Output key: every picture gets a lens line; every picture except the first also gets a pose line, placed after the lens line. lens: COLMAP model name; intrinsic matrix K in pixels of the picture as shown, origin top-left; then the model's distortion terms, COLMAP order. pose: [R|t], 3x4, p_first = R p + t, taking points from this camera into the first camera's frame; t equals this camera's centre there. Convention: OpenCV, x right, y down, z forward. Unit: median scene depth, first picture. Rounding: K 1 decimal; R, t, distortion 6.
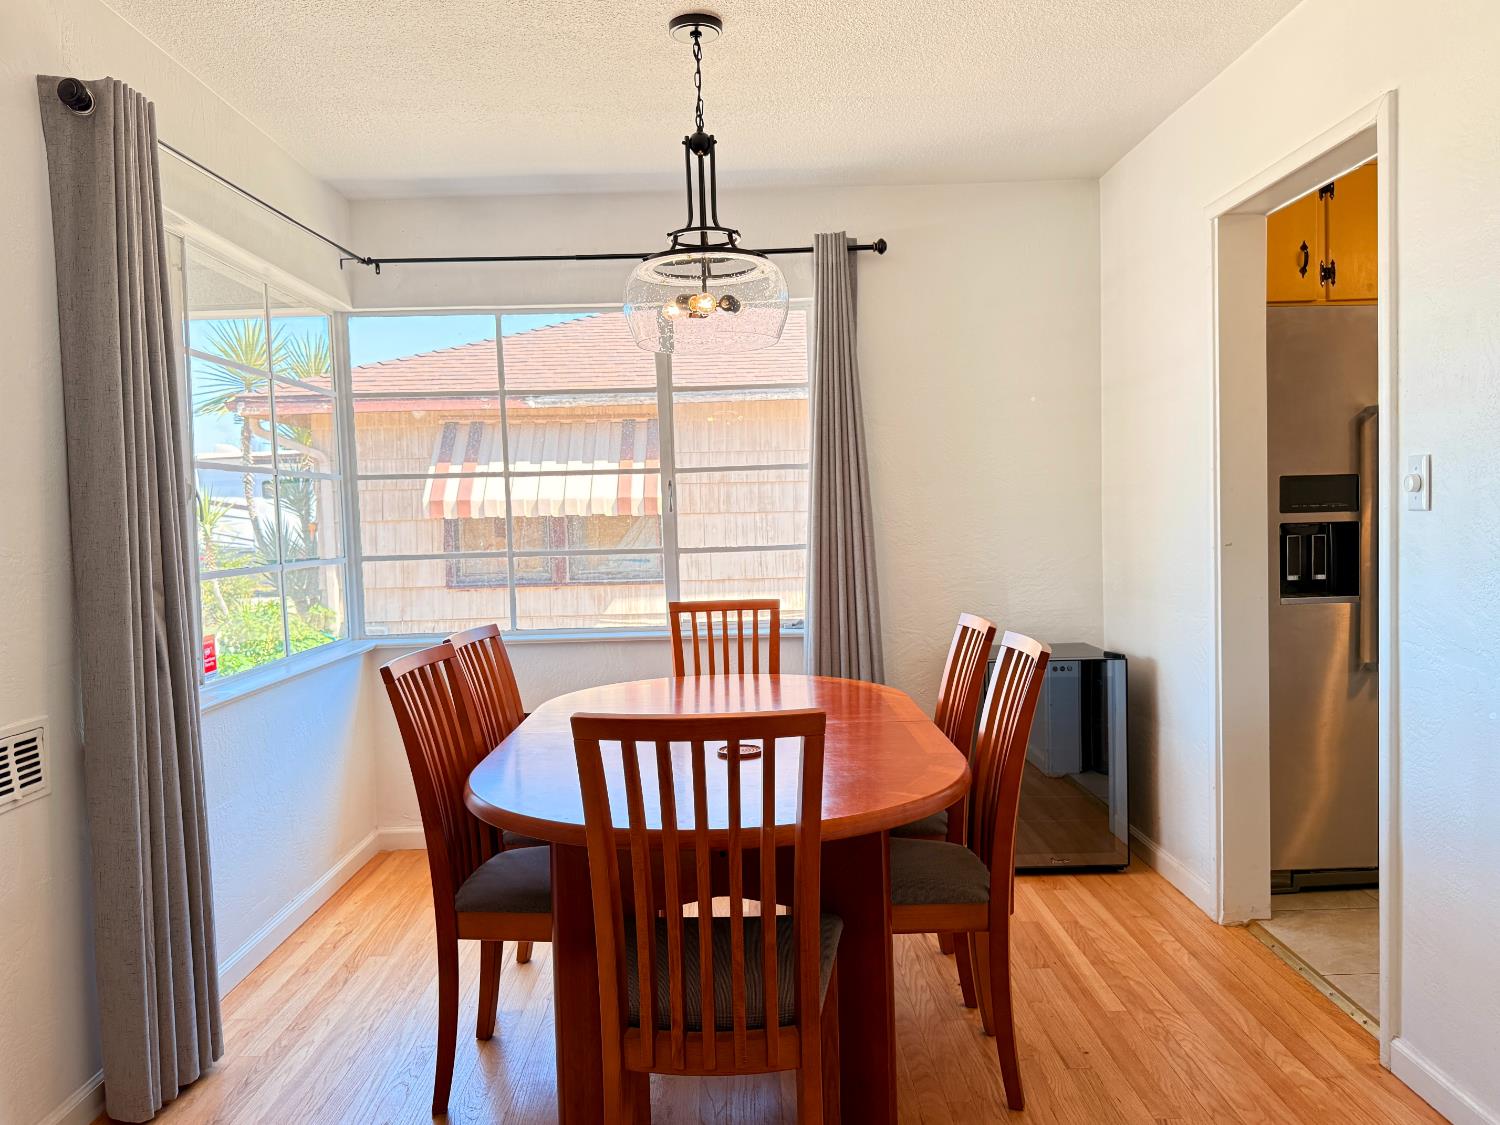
lens RADIAL K [[1088.2, 0, 747.7], [0, 1088.2, 563.9], [0, 0, 1]] dist [0.037019, -0.000401]
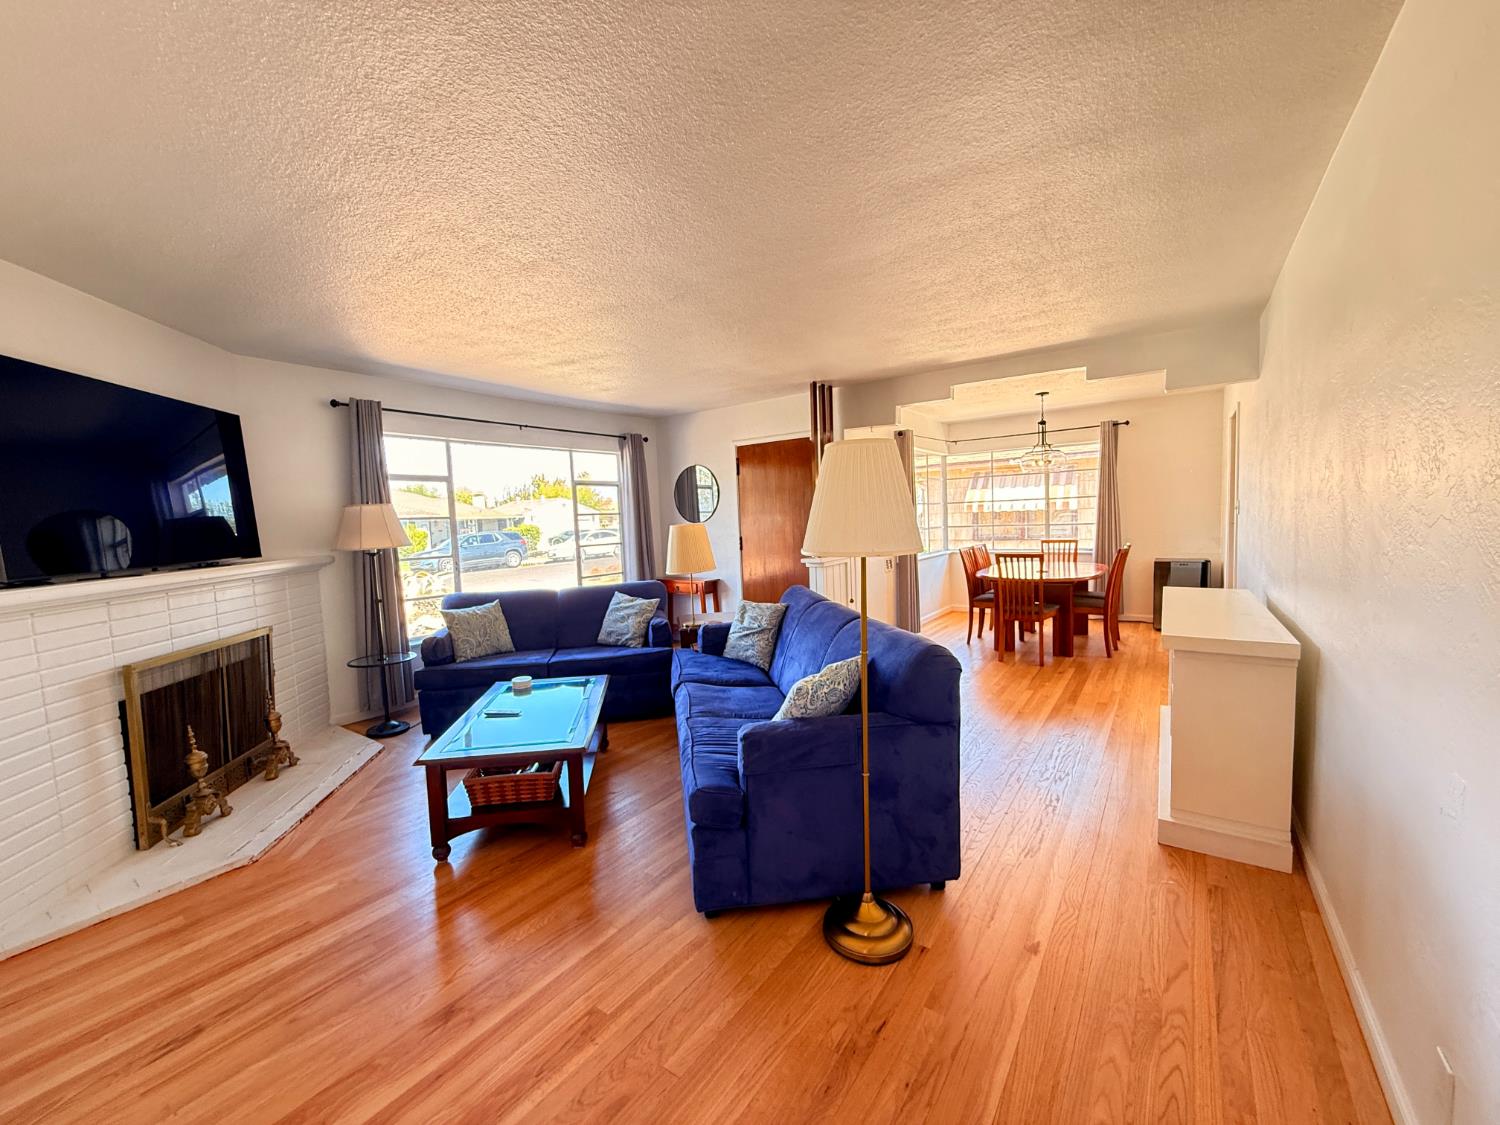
lens RADIAL K [[600.3, 0, 746.3], [0, 600.3, 563.1], [0, 0, 1]] dist [0.009191, -0.000060]
pose [[0.808547, 0.041694, -0.586953, 0.392360], [-0.010746, 0.998366, 0.056117, 0.016957], [0.588334, -0.039066, 0.807674, -1.427447]]
